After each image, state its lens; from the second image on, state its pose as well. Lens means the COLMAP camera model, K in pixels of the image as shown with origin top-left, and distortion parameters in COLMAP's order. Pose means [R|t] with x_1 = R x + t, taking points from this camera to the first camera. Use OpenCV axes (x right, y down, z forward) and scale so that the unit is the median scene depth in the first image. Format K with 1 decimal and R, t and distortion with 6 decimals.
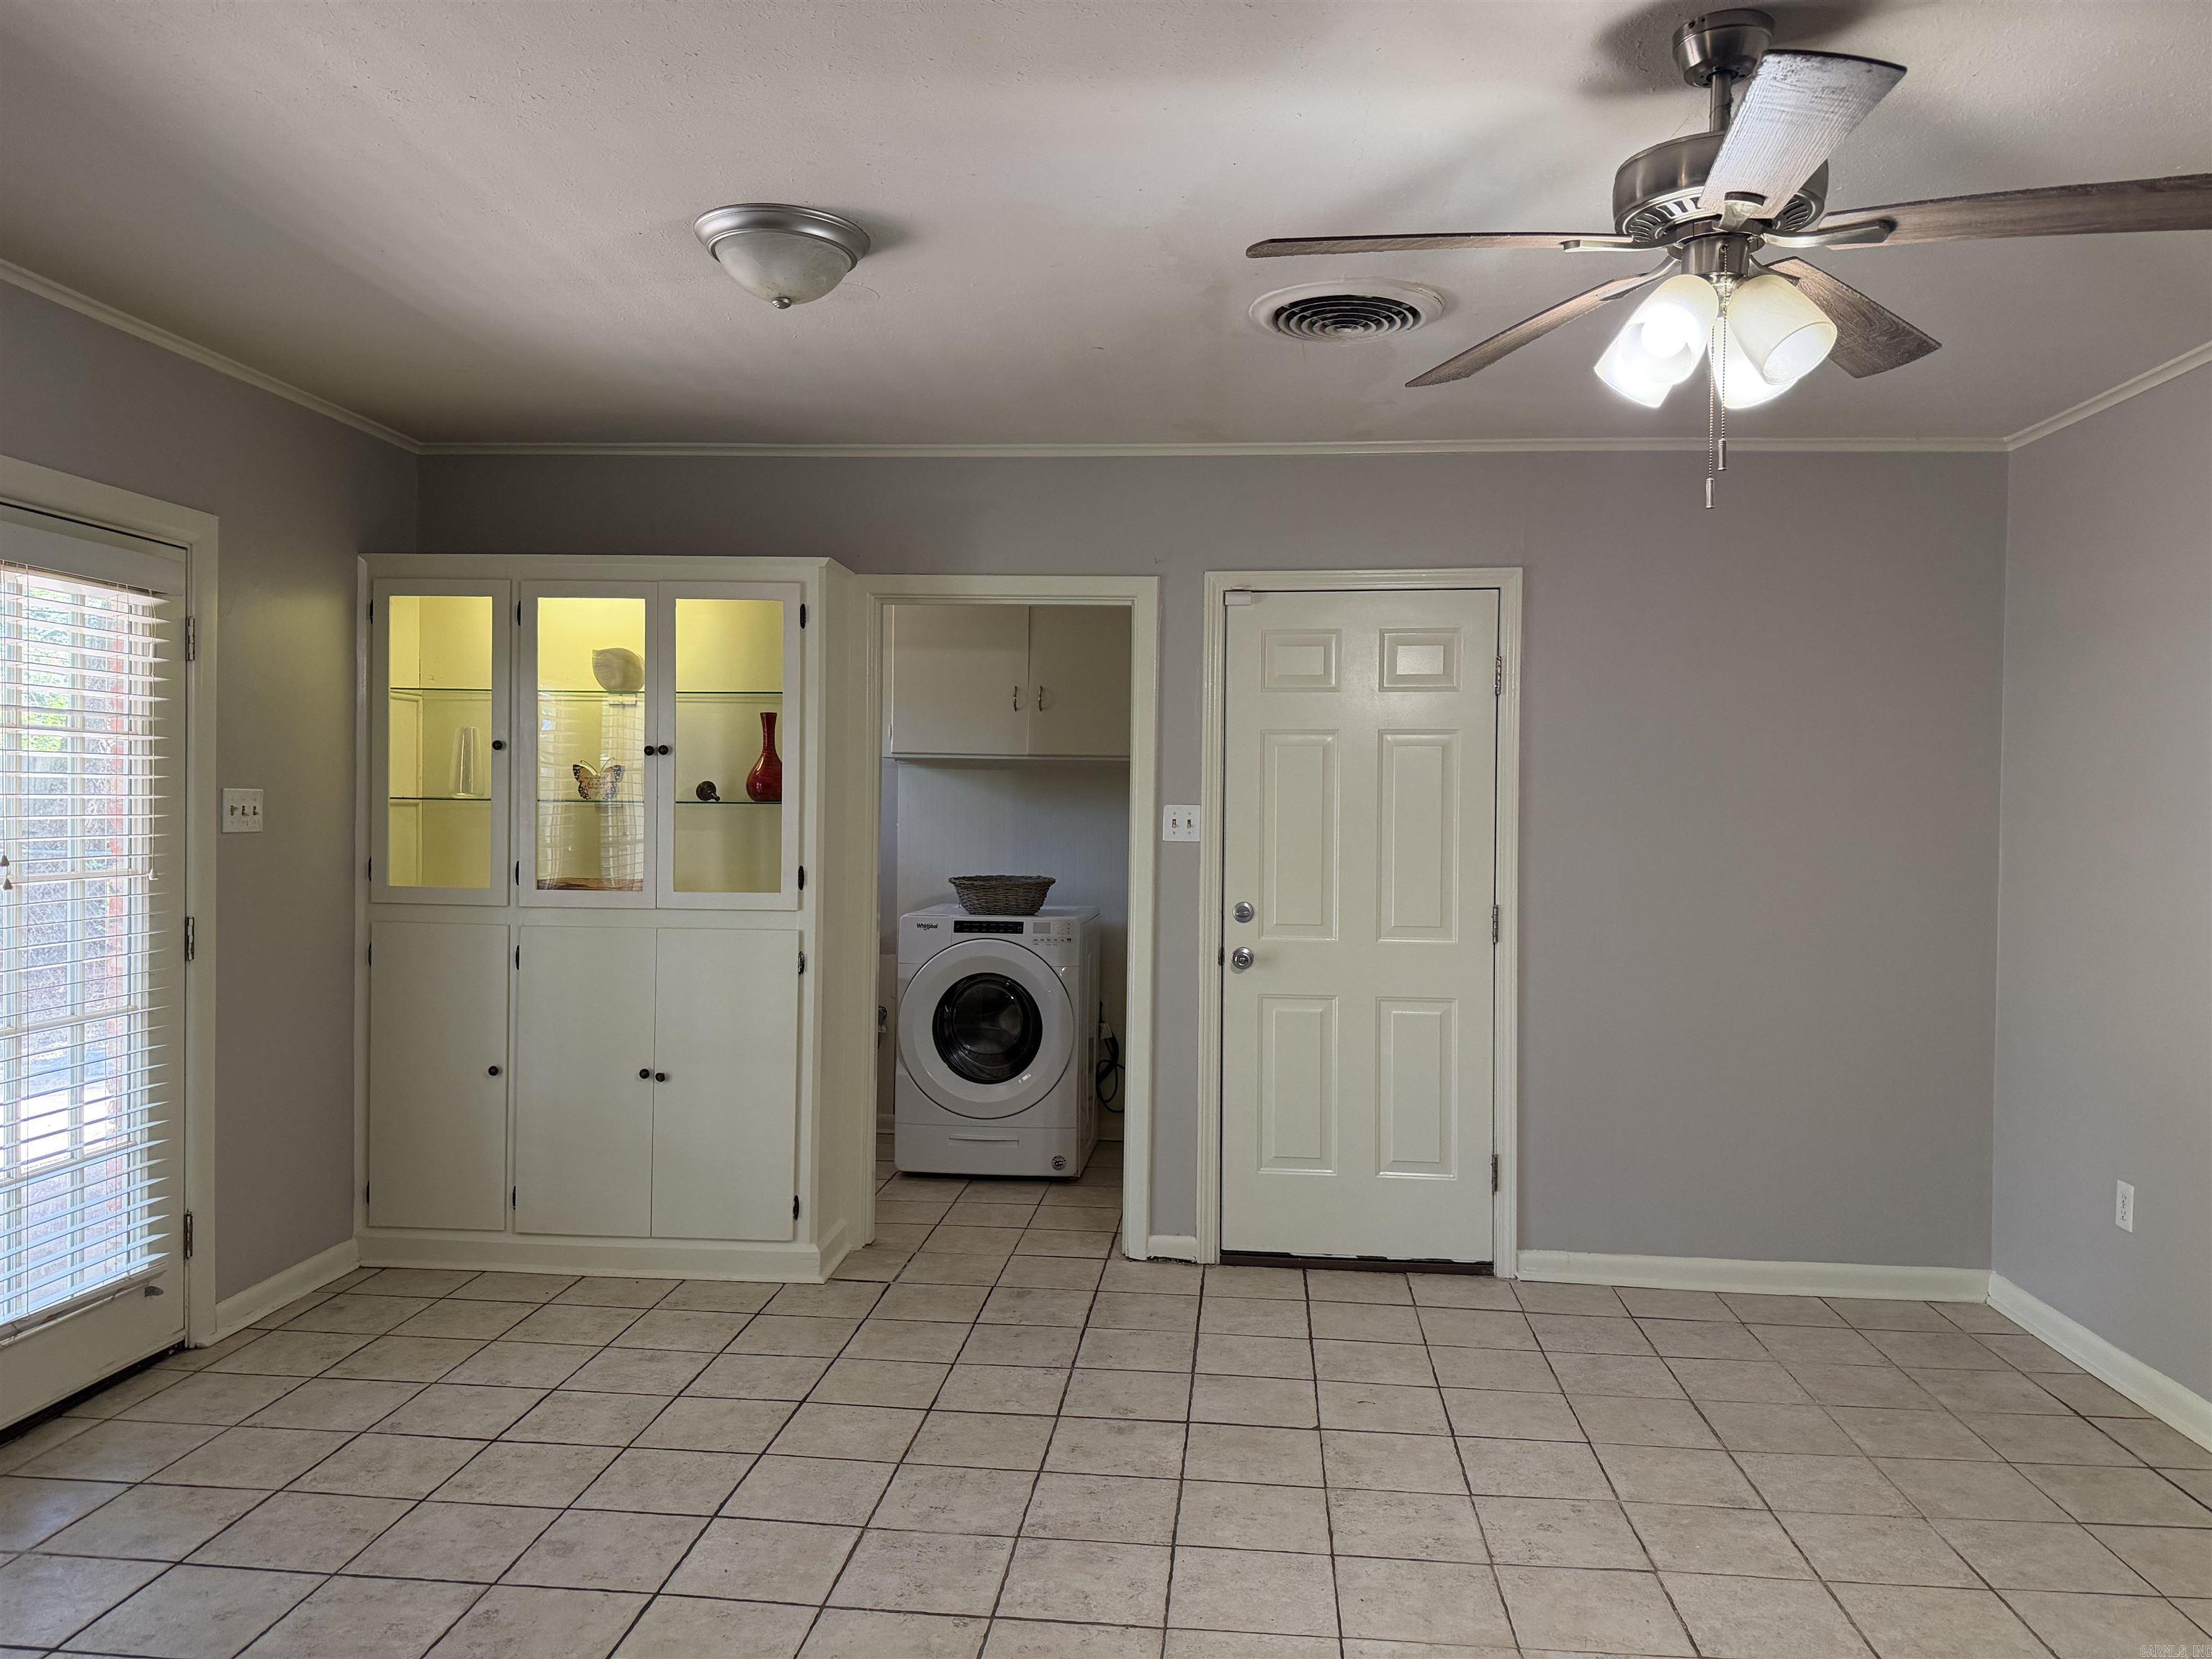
lens RADIAL K [[1576.1, 0, 1106.0], [0, 1576.1, 829.5], [0, 0, 1]] dist [-0.001219, -0.017037]
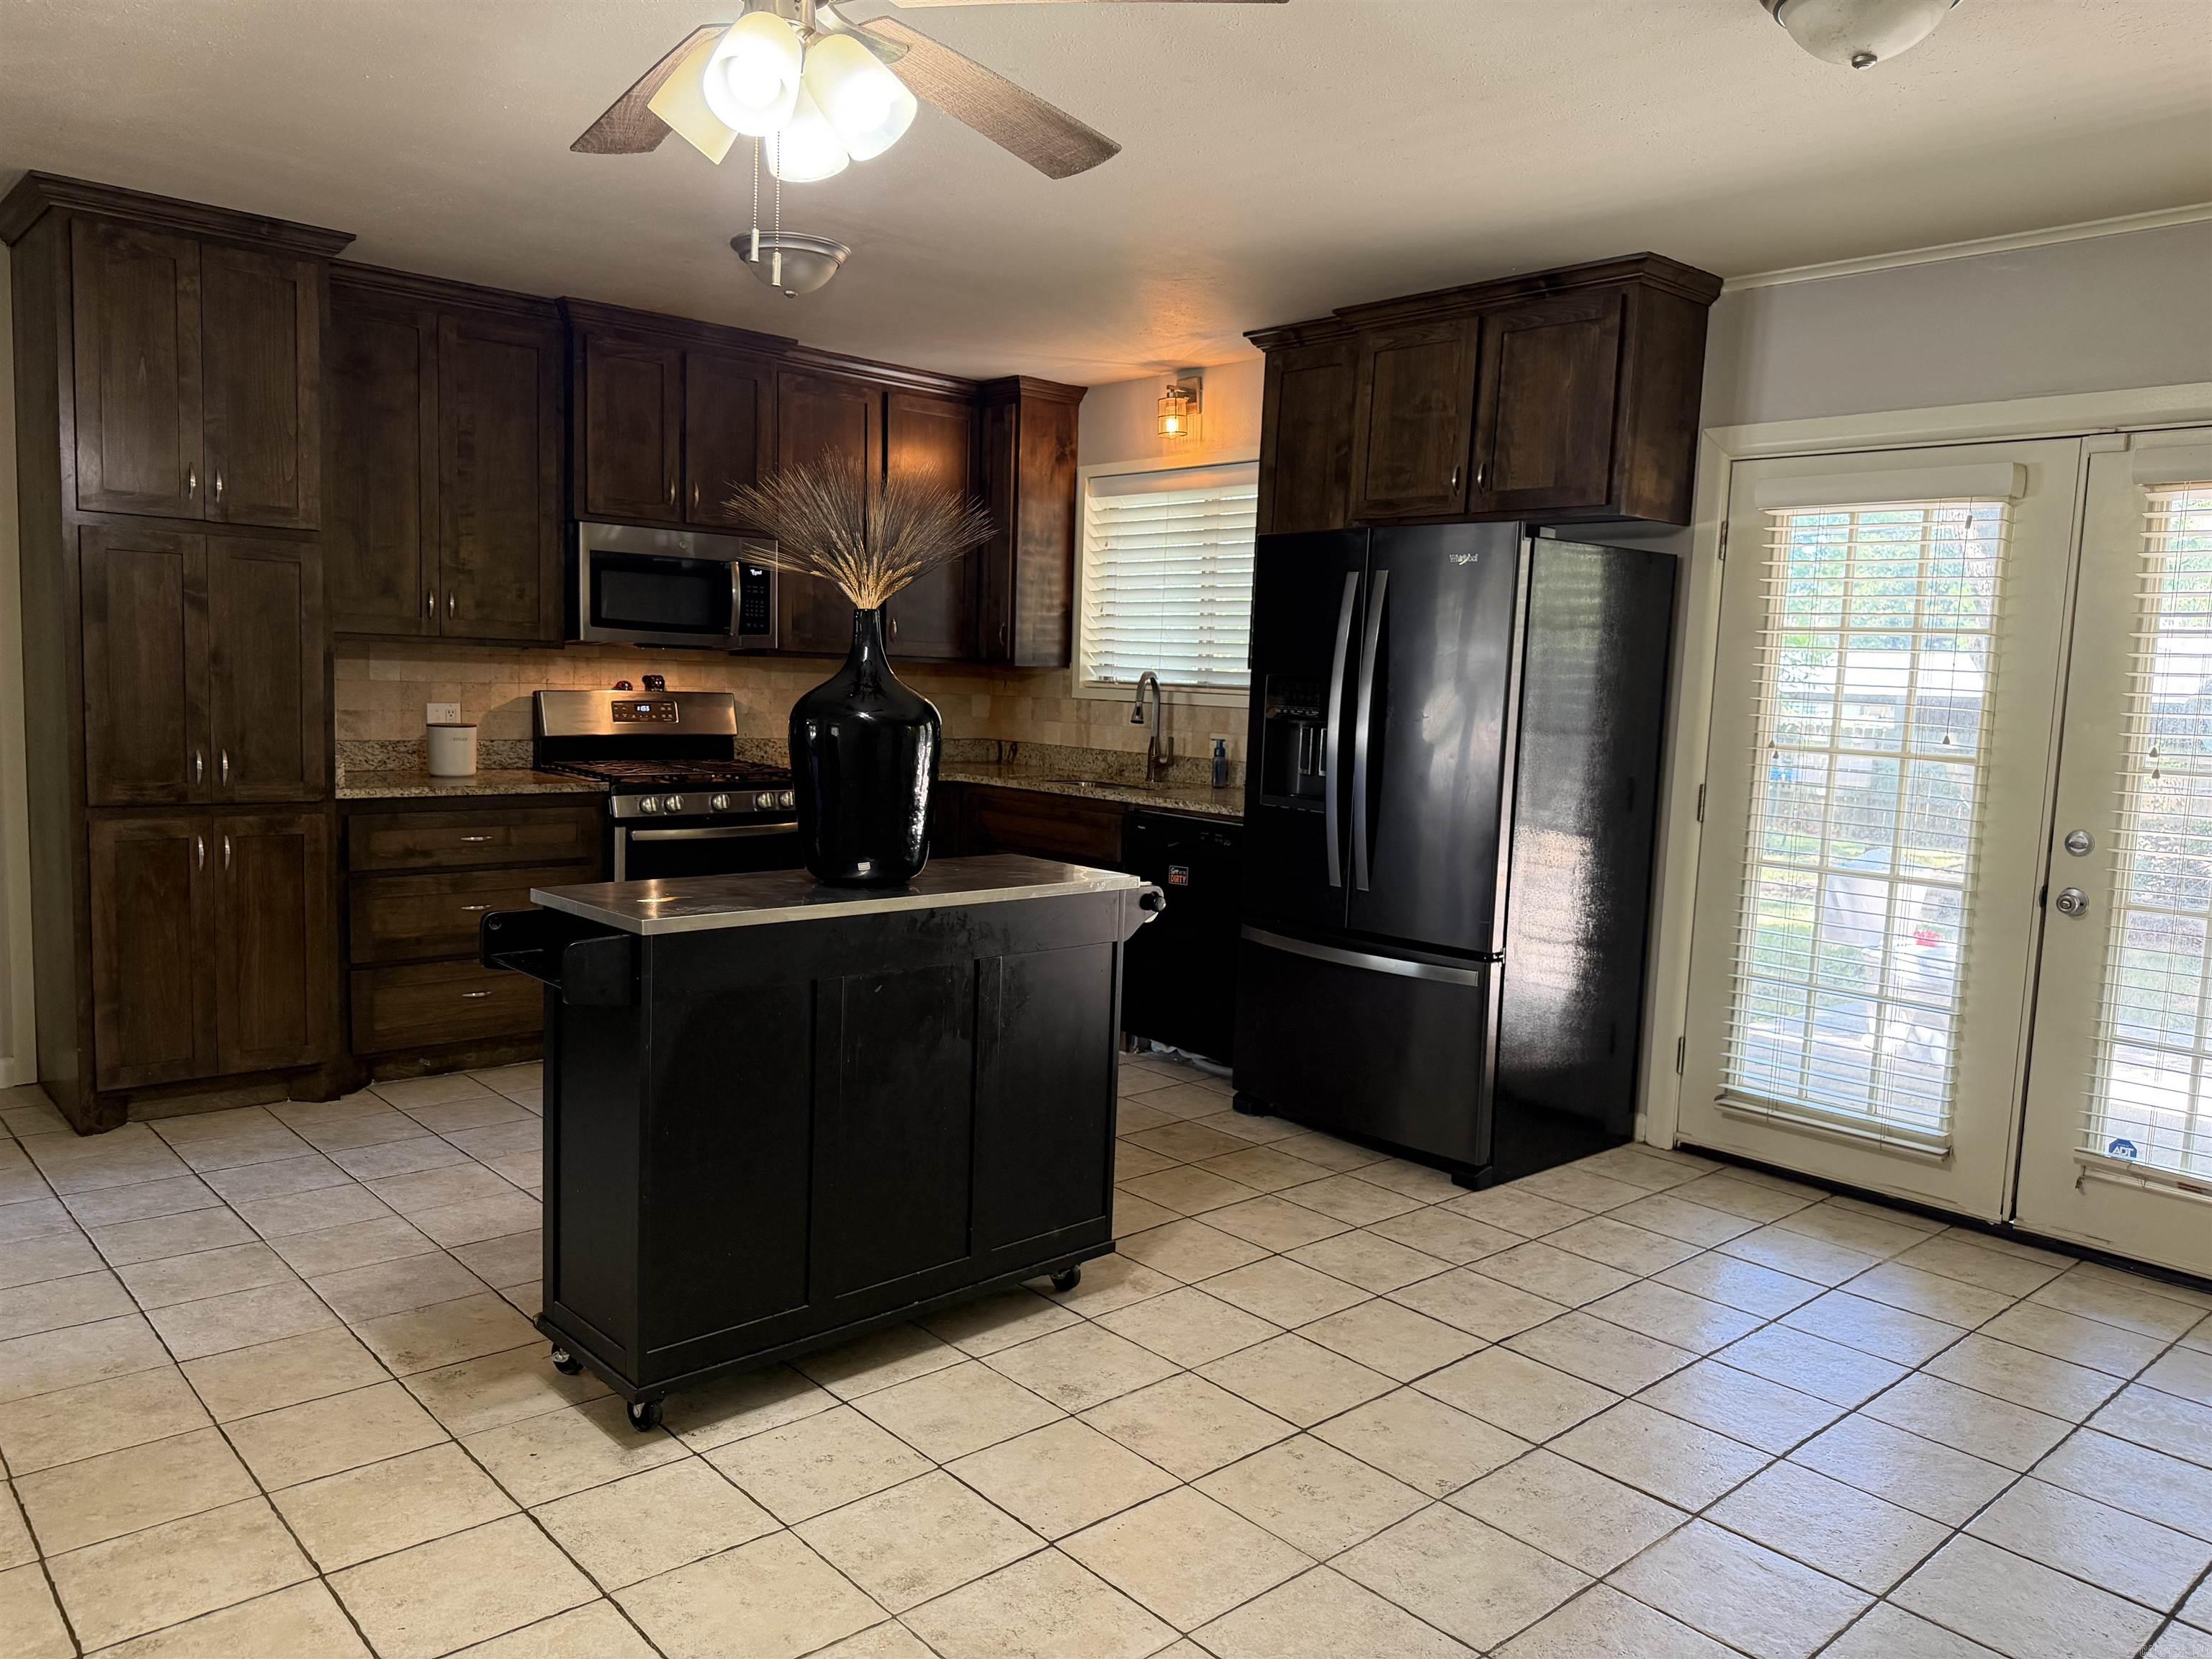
lens RADIAL K [[1576.1, 0, 1106.0], [0, 1576.1, 829.5], [0, 0, 1]] dist [-0.001219, -0.017037]
pose [[-0.676579, 0.036043, -0.735488, 0.638830], [-0.058540, 0.993008, 0.102514, 0.004382], [0.734040, 0.112414, -0.669738, 1.218746]]
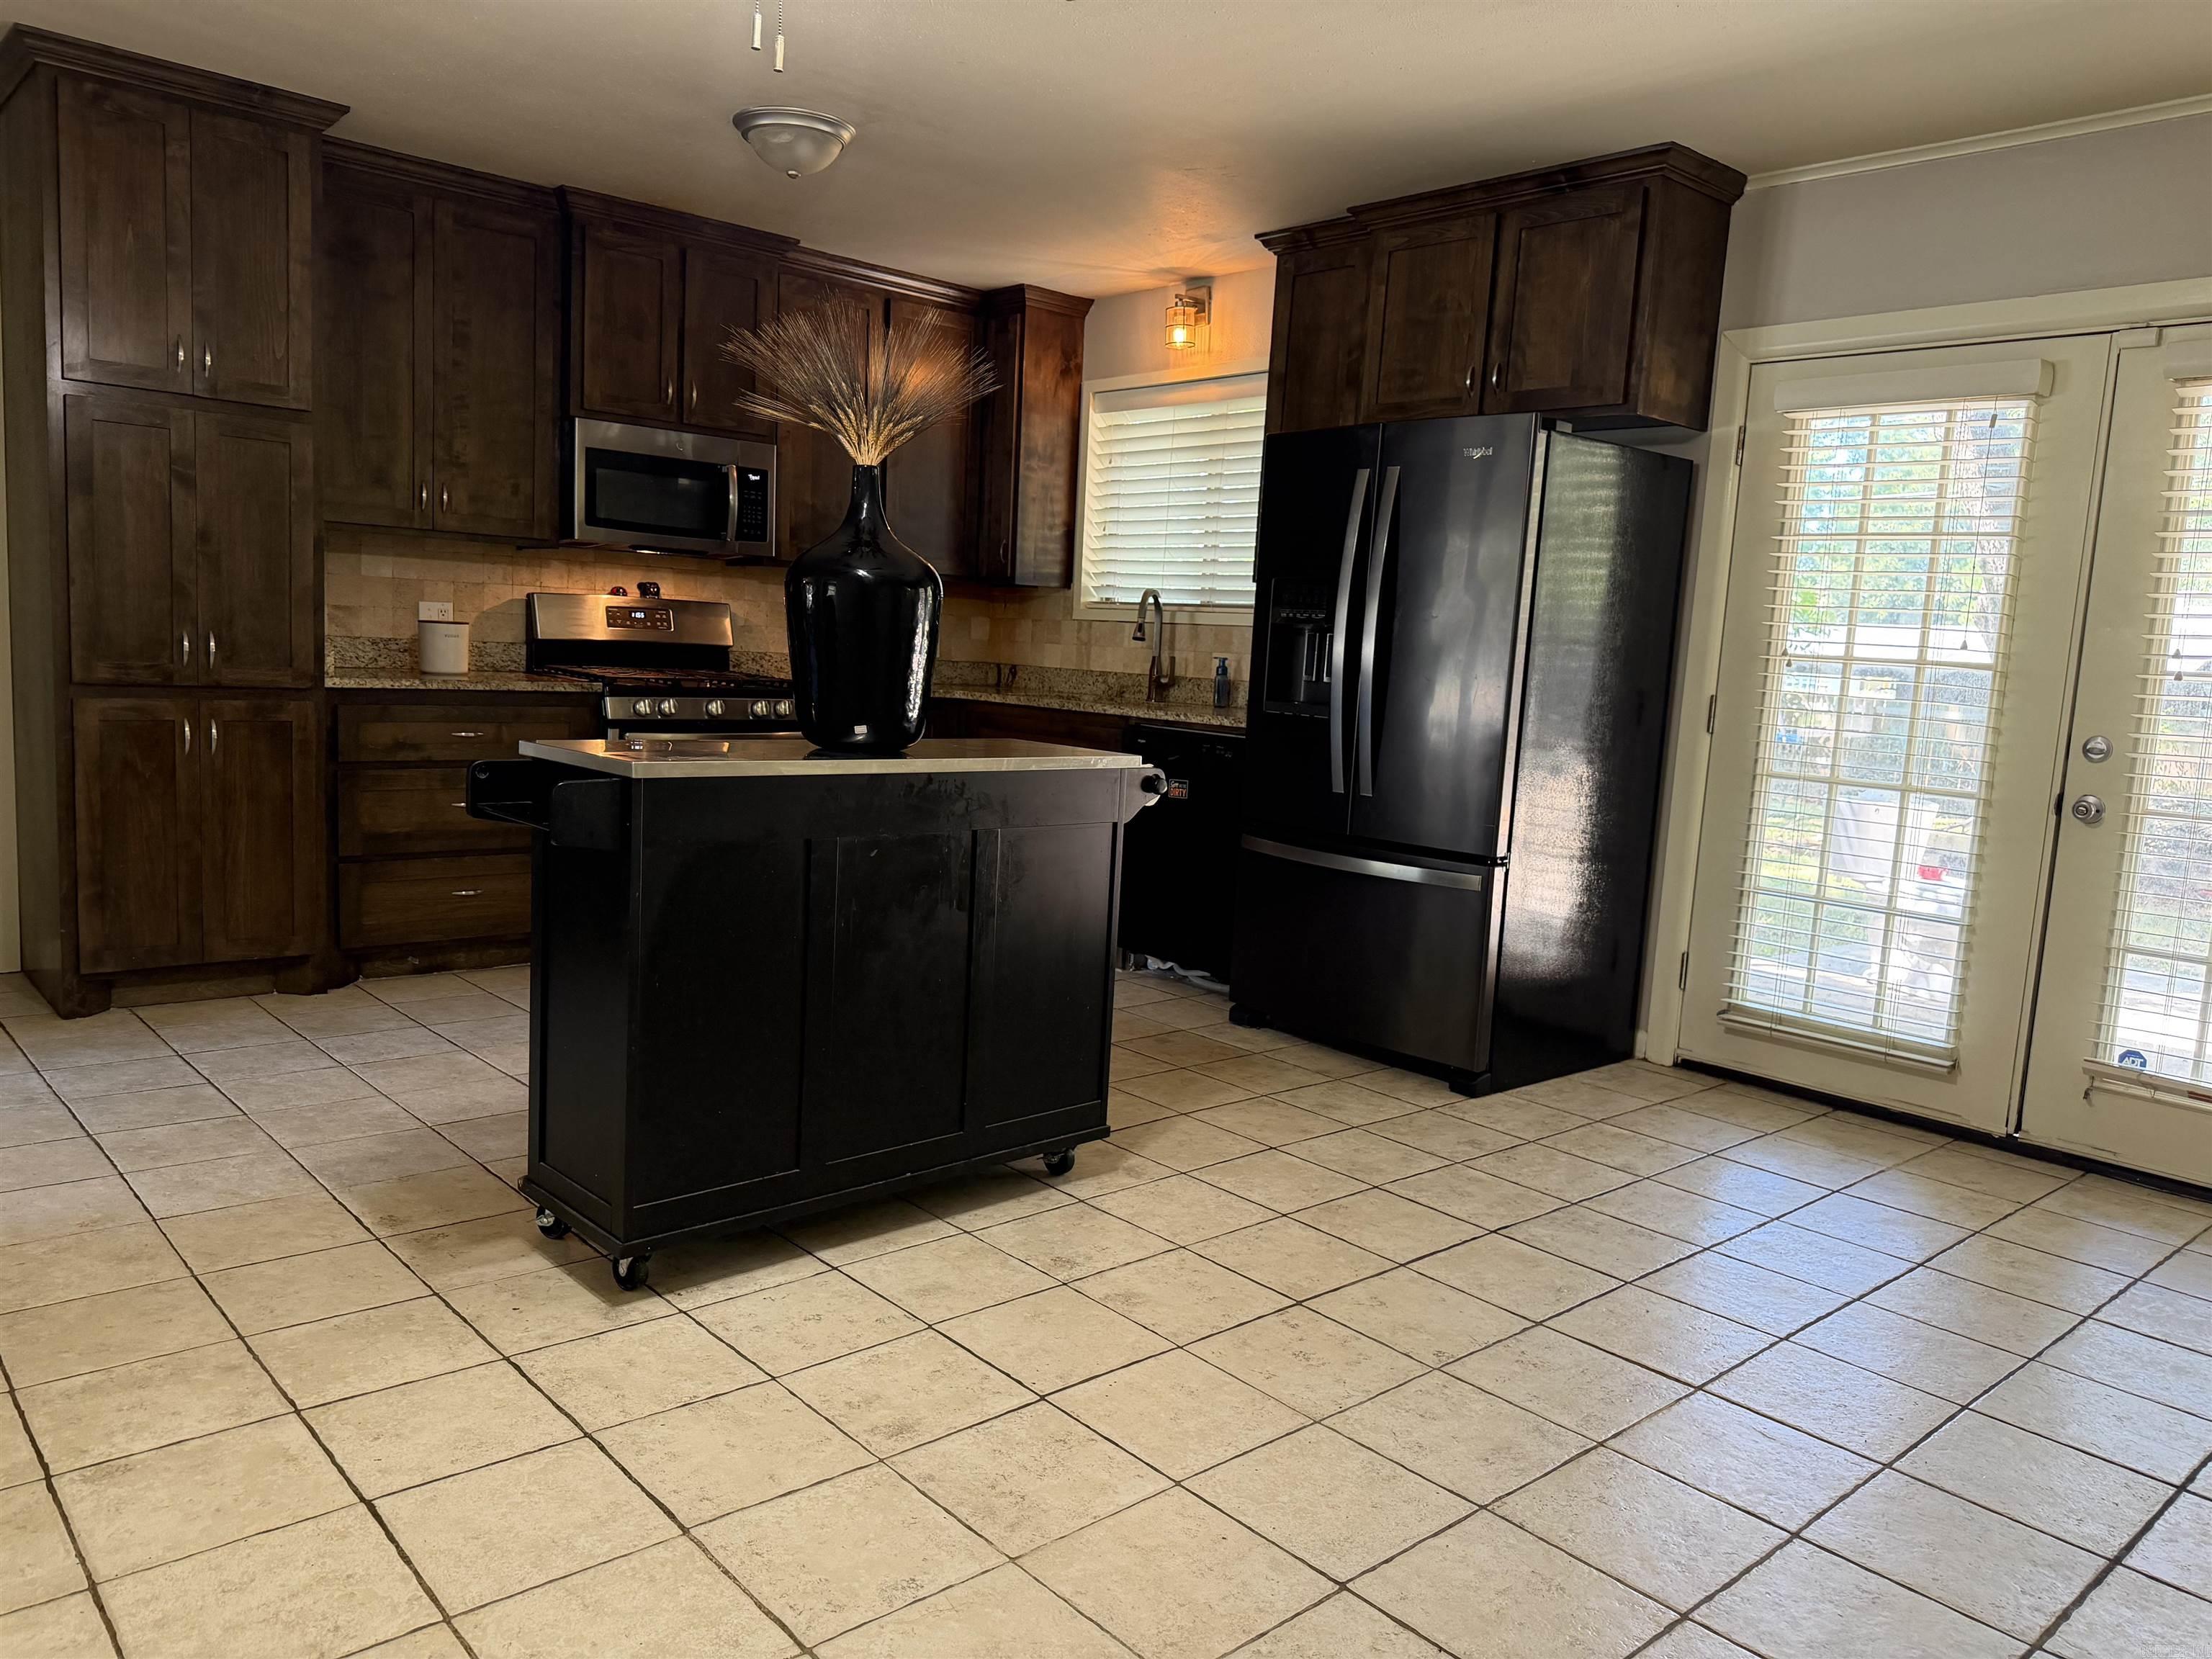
lens RADIAL K [[1576.2, 0, 1101.5], [0, 1576.2, 832.6], [0, 0, 1]] dist [0.002700, -0.022505]
pose [[-0.677180, 0.039975, -0.734730, 0.629307], [-0.075775, 0.989426, 0.123672, 0.066227], [0.731905, 0.139423, -0.666991, 1.210601]]
